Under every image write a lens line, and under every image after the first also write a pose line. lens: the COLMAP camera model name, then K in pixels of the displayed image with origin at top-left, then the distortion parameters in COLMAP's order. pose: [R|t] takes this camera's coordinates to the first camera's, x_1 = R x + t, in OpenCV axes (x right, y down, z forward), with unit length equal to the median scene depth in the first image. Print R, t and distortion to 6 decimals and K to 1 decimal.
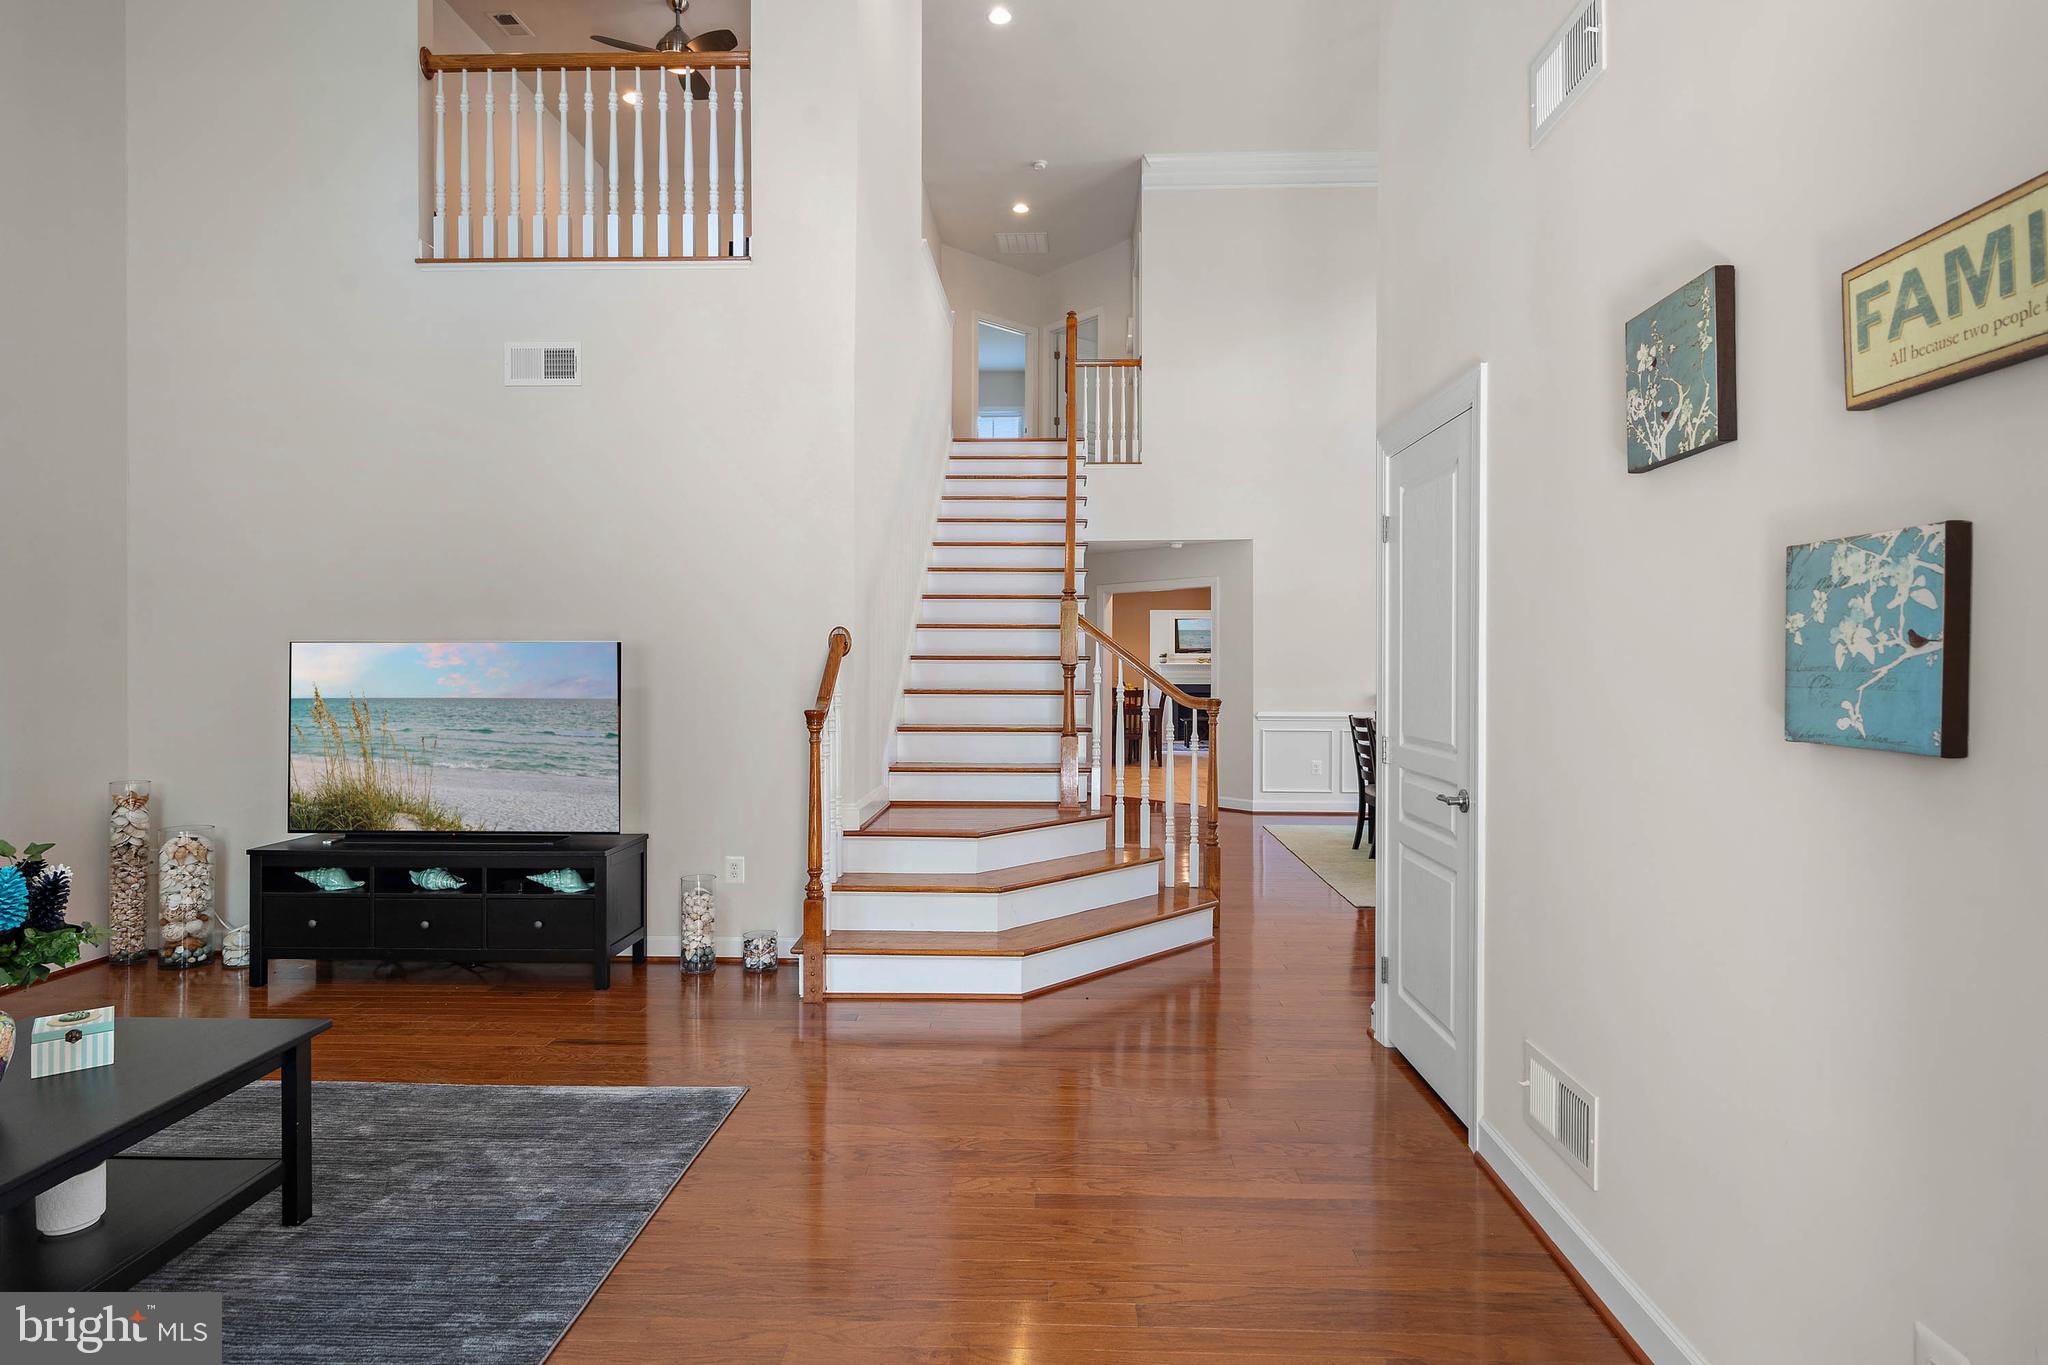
lens RADIAL K [[1088.1, 0, 1023.0], [0, 1088.1, 710.1], [0, 0, 1]] dist [-0.003353, 0.000787]
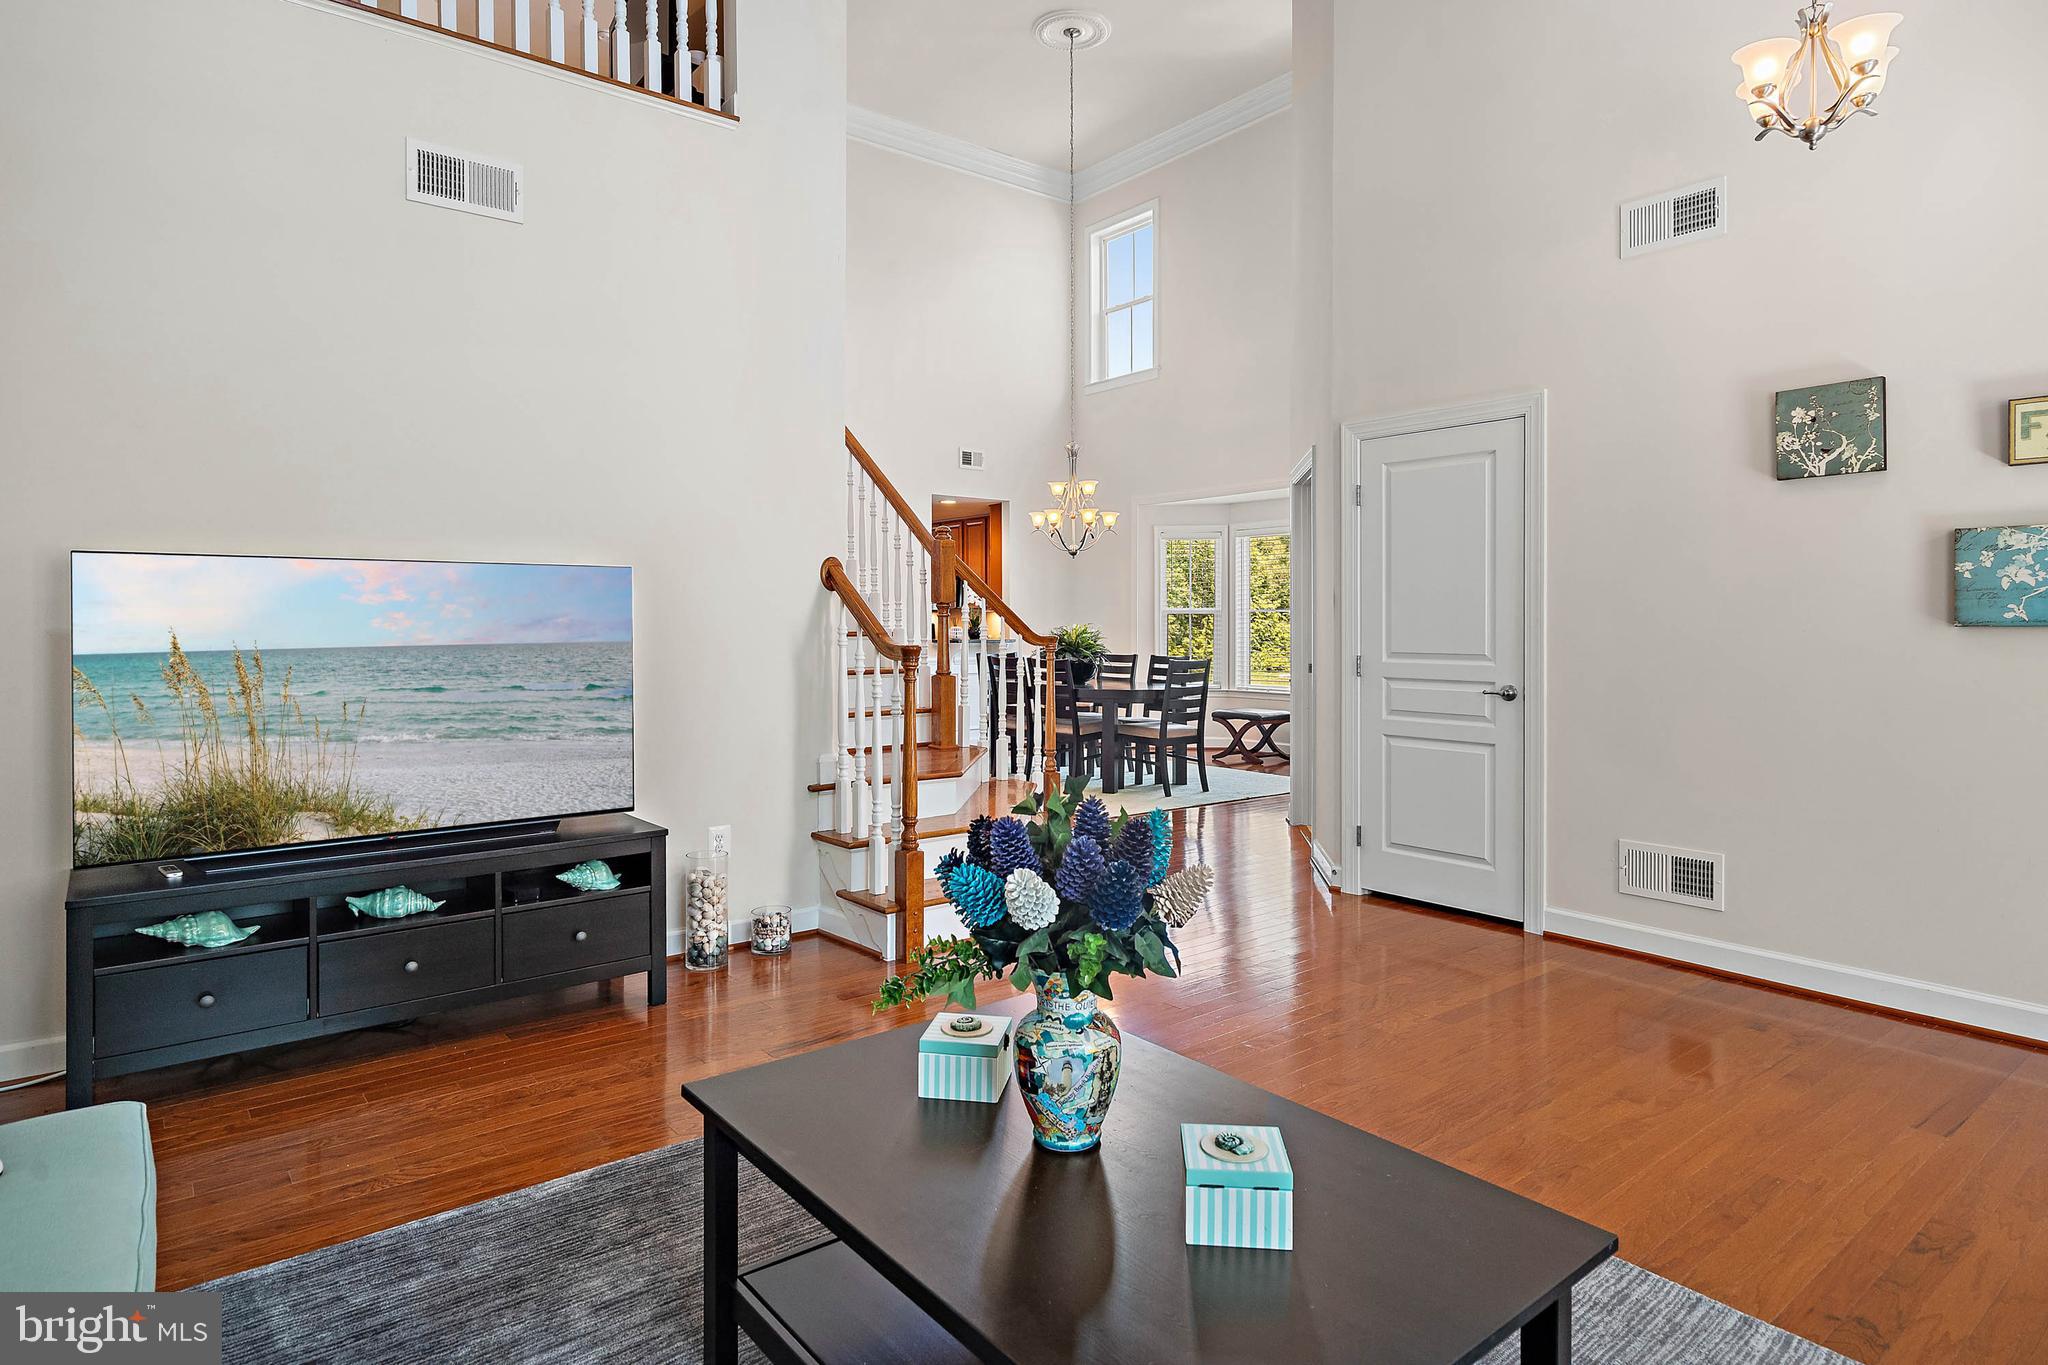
lens RADIAL K [[1121.1, 0, 1010.5], [0, 1121.1, 639.9], [0, 0, 1]] dist [0.002679, 0.001526]
pose [[0.770663, -0.022533, 0.636844, -1.047810], [0.032409, 0.999467, -0.003856, 0.002989], [-0.636418, 0.023611, 0.770983, 0.277852]]
